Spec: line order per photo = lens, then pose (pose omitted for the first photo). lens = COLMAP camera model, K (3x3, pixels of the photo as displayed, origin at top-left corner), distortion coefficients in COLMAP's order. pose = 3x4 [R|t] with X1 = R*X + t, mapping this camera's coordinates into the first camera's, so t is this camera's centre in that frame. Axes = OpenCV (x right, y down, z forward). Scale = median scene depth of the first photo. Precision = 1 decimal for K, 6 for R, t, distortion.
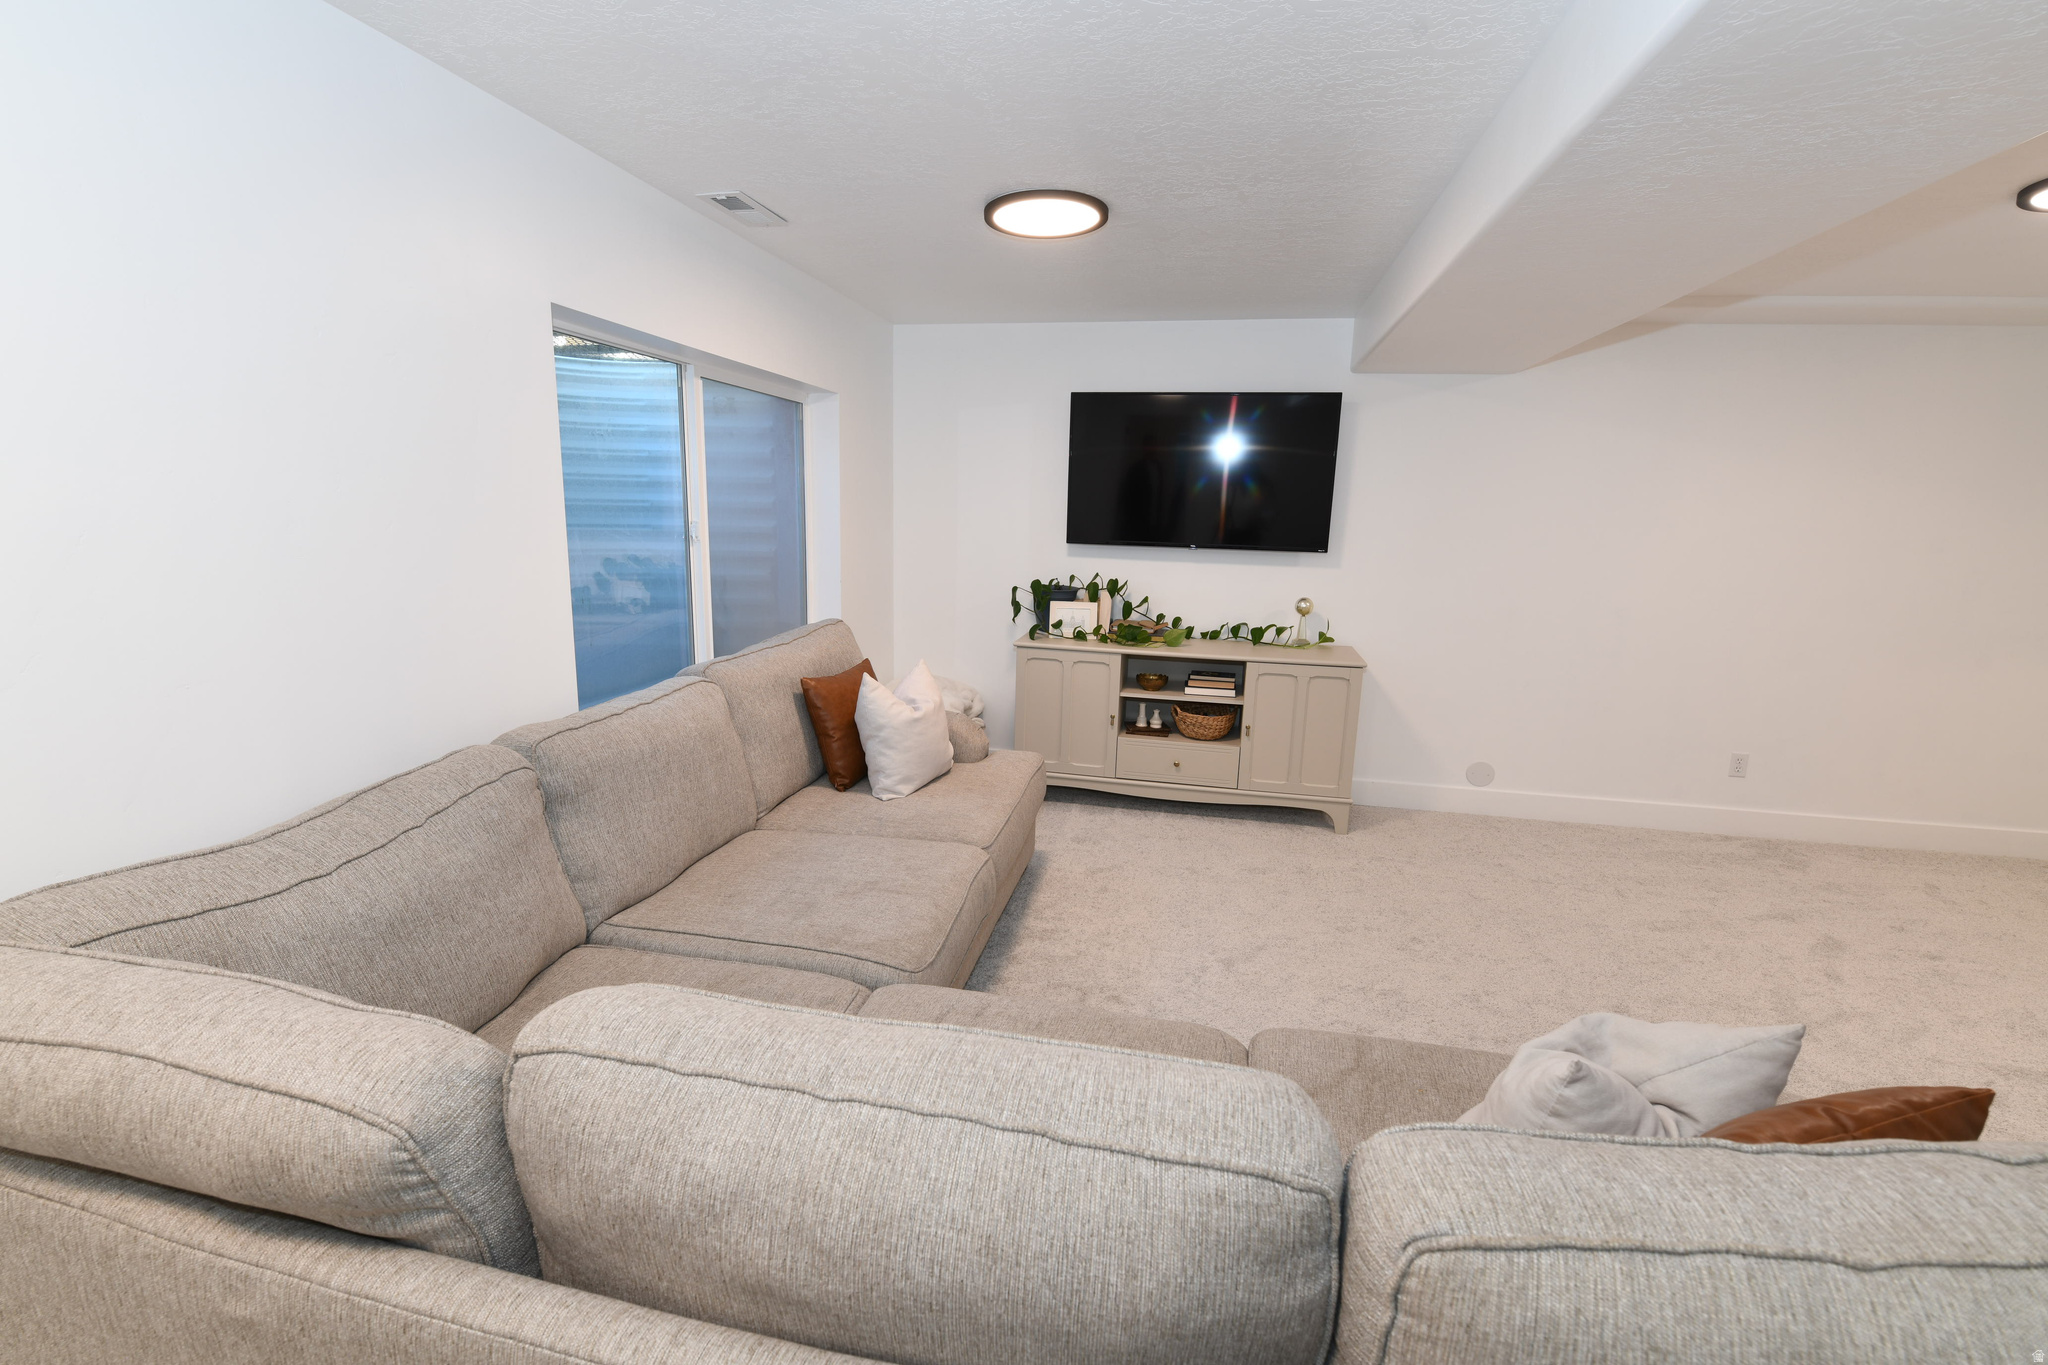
lens RADIAL K [[887.7, 0, 1026.4], [0, 887.7, 675.5], [0, 0, 1]] dist [-0.006316, -0.007573]
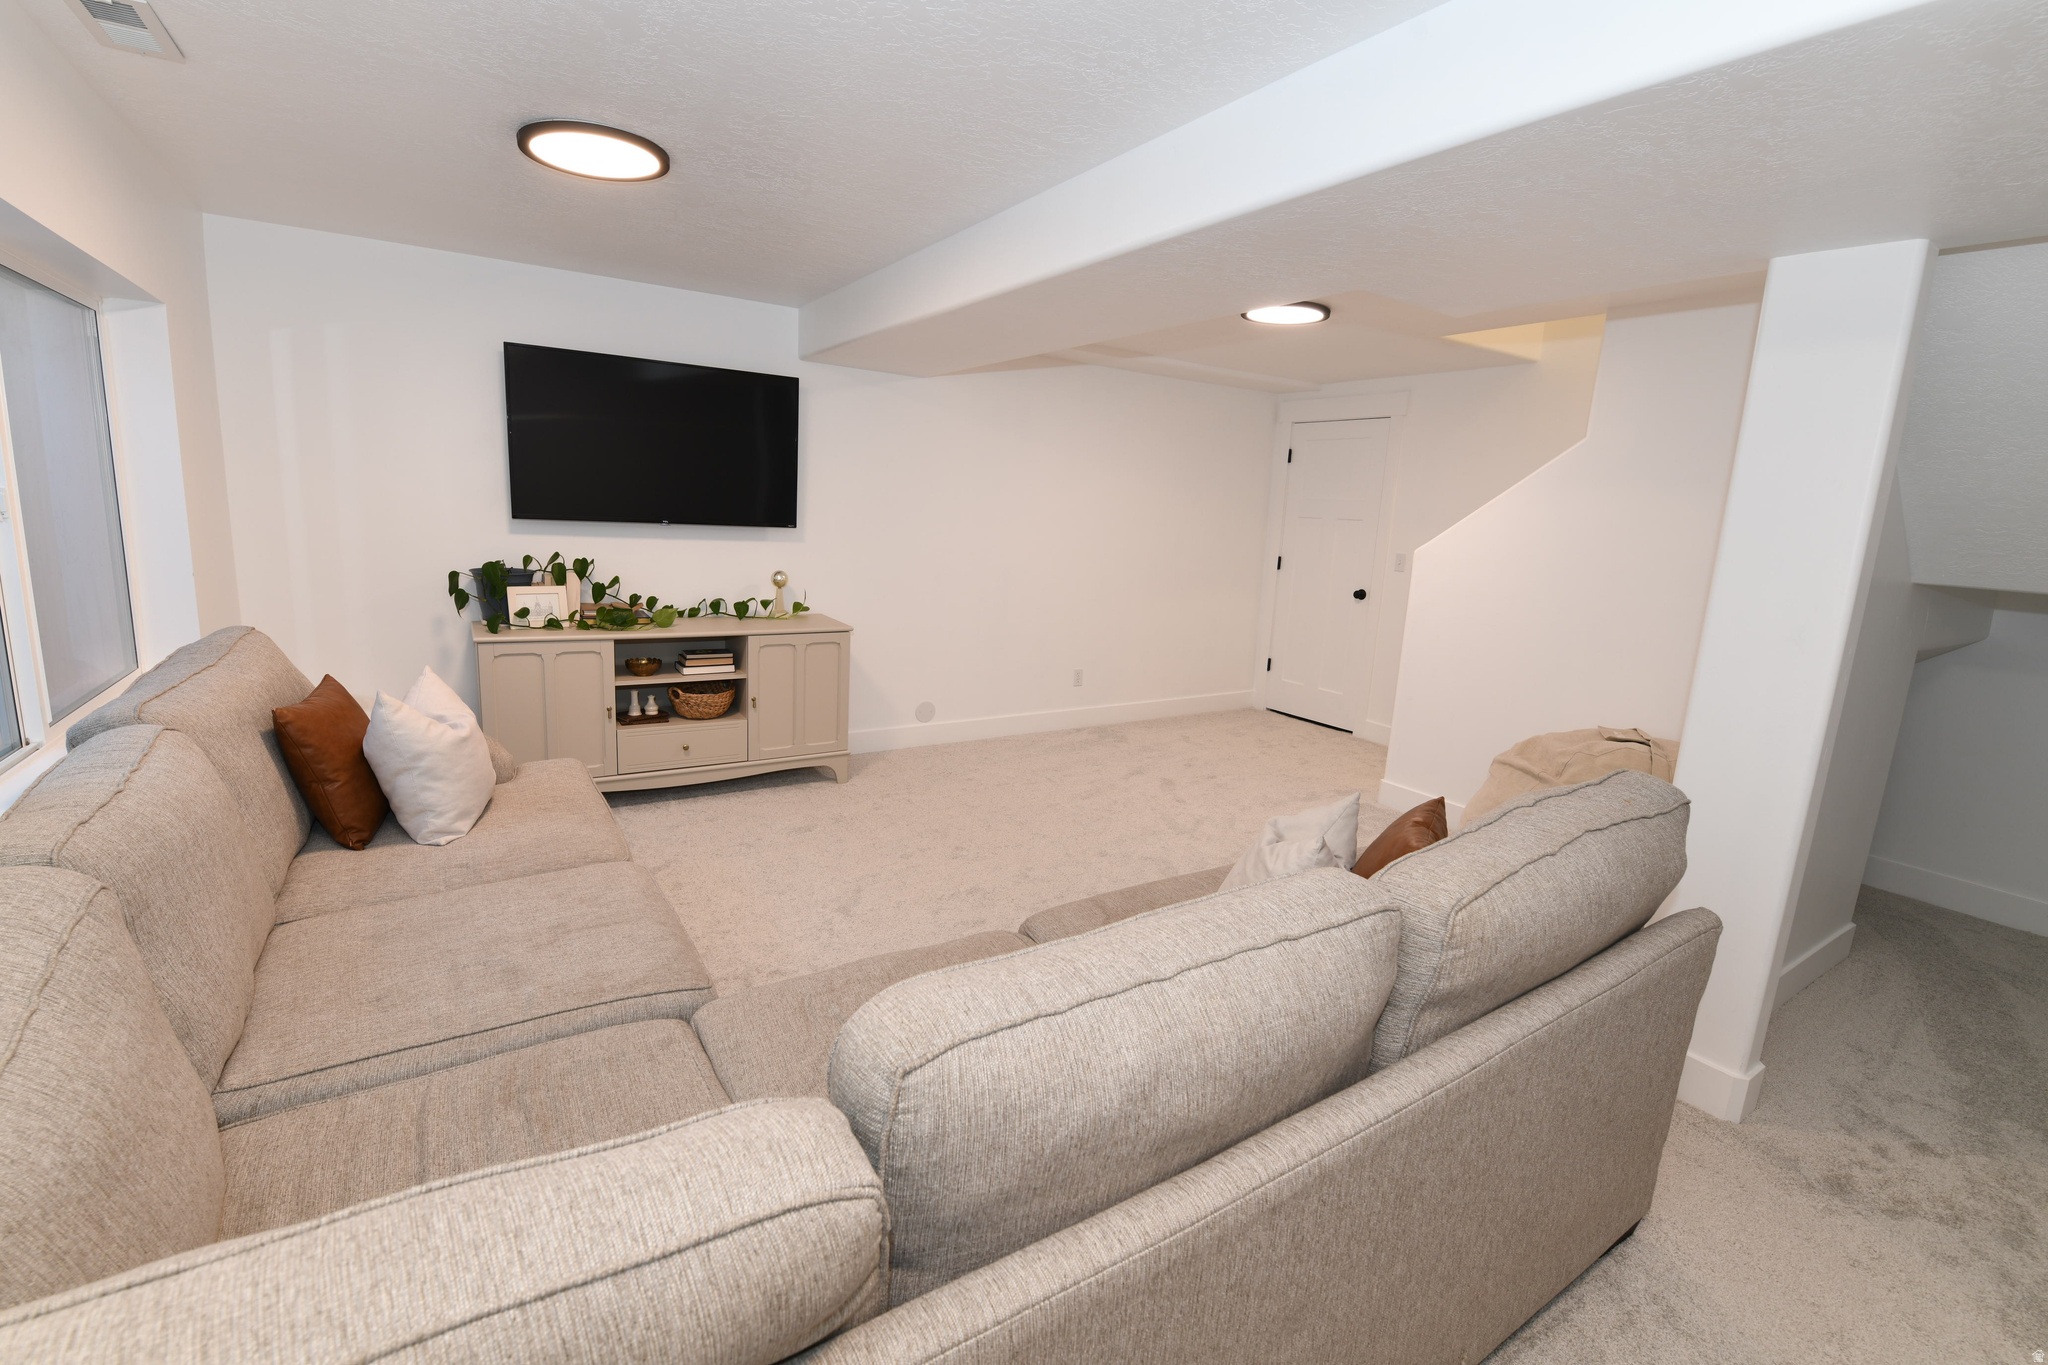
lens RADIAL K [[887.7, 0, 1021.0], [0, 887.7, 673.9], [0, 0, 1]] dist [-0.006316, -0.007573]
pose [[0.709572, -0.119465, 0.694432, -0.247174], [0.099225, 0.992643, 0.069379, -0.011655], [-0.697611, 0.019676, 0.716206, 0.049656]]
